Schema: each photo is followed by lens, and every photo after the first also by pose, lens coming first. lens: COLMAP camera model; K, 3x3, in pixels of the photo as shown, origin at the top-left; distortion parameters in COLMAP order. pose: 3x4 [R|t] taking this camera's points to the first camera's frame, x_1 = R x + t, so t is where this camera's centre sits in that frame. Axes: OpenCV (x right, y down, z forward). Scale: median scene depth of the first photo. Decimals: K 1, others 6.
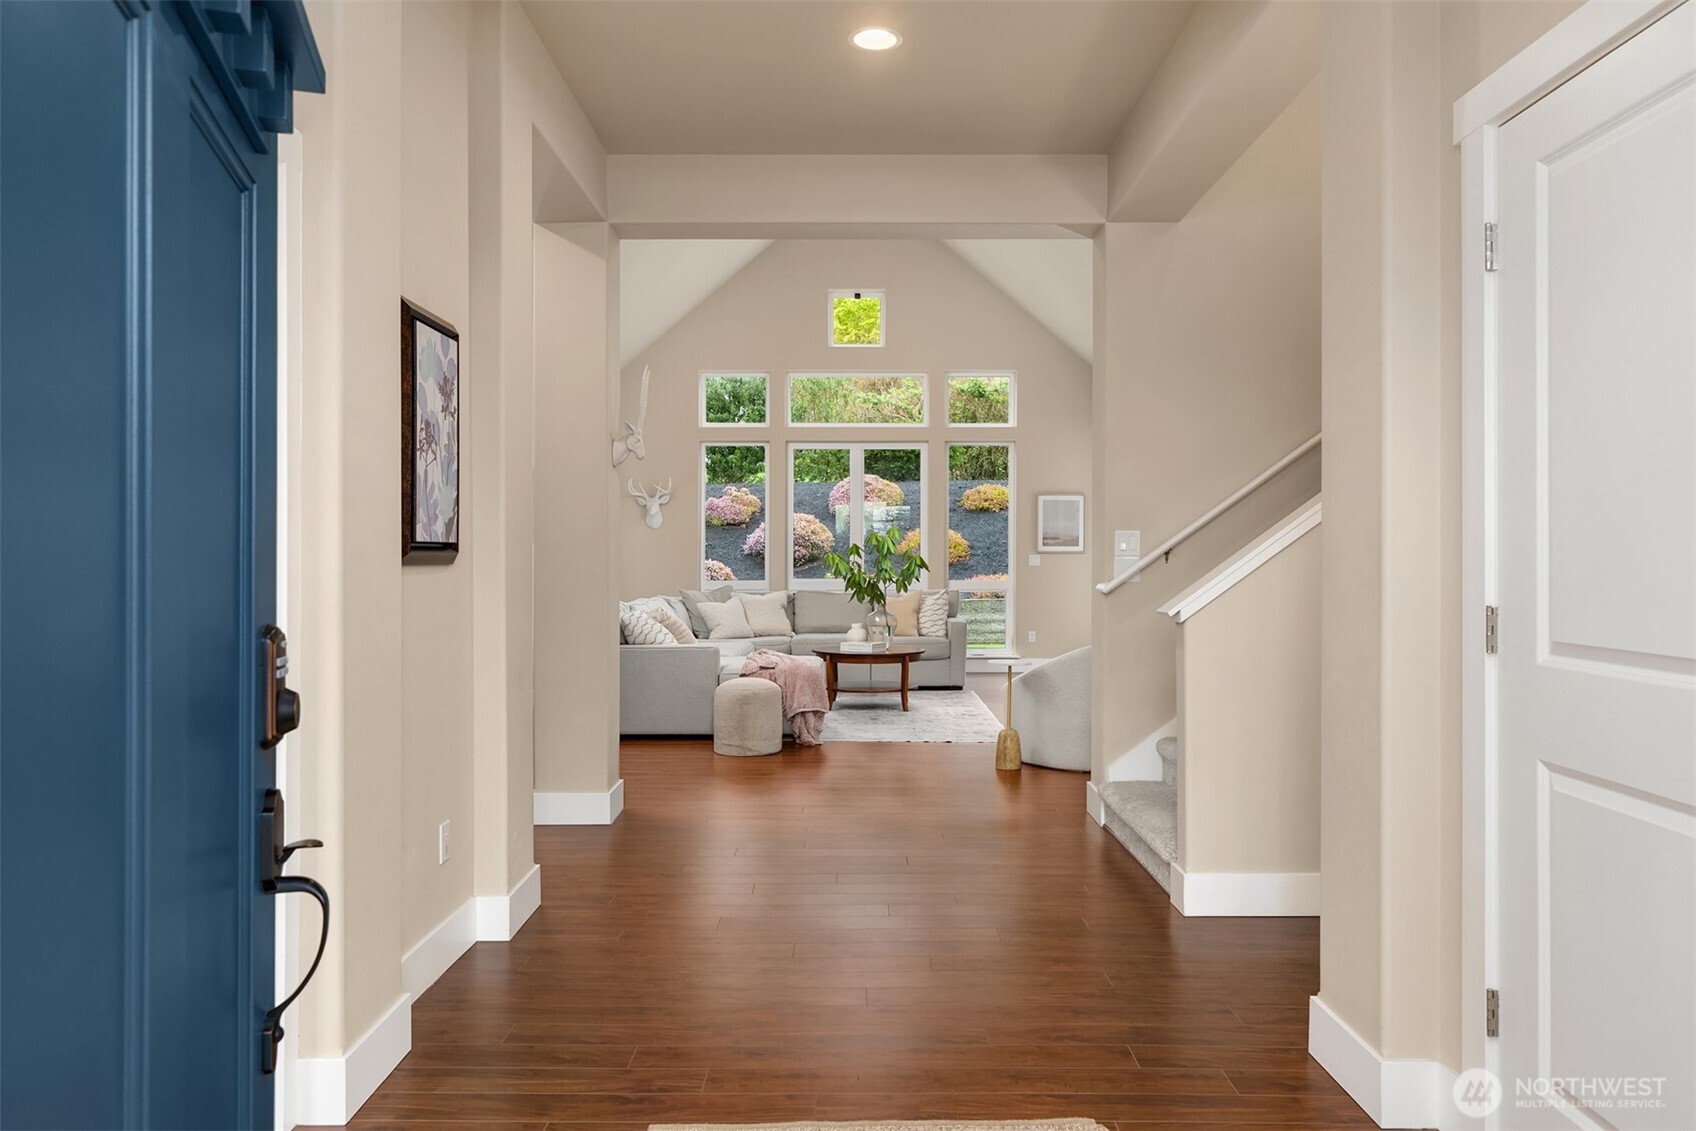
lens RADIAL K [[1144.1, 0, 842.9], [0, 1144.1, 529.5], [0, 0, 1]] dist [0.002739, 0.000662]
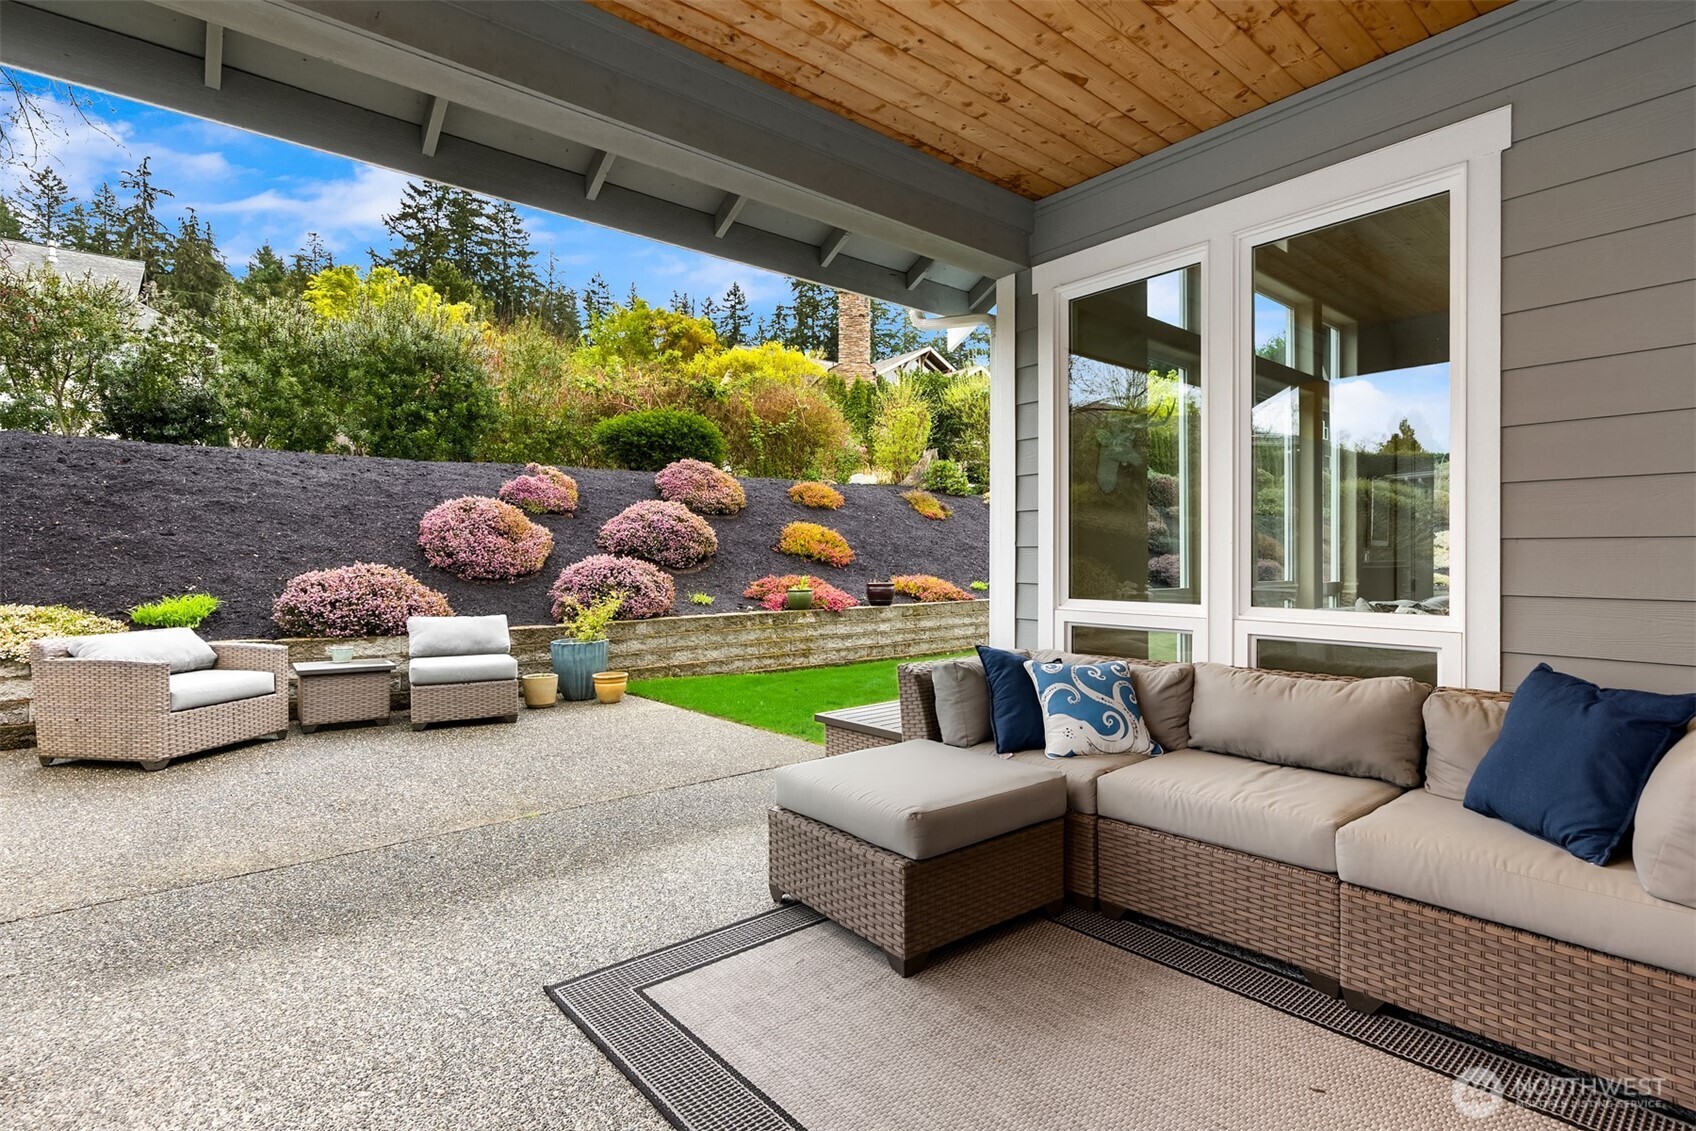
lens RADIAL K [[800.6, 0, 860.3], [0, 800.6, 562.3], [0, 0, 1]] dist [0.001104, -0.000080]
pose [[0.758725, 0.000588, 0.651411, -0.488674], [-0.016720, 0.999688, 0.018572, 0.026028], [-0.651196, -0.024983, 0.758498, 0.799763]]
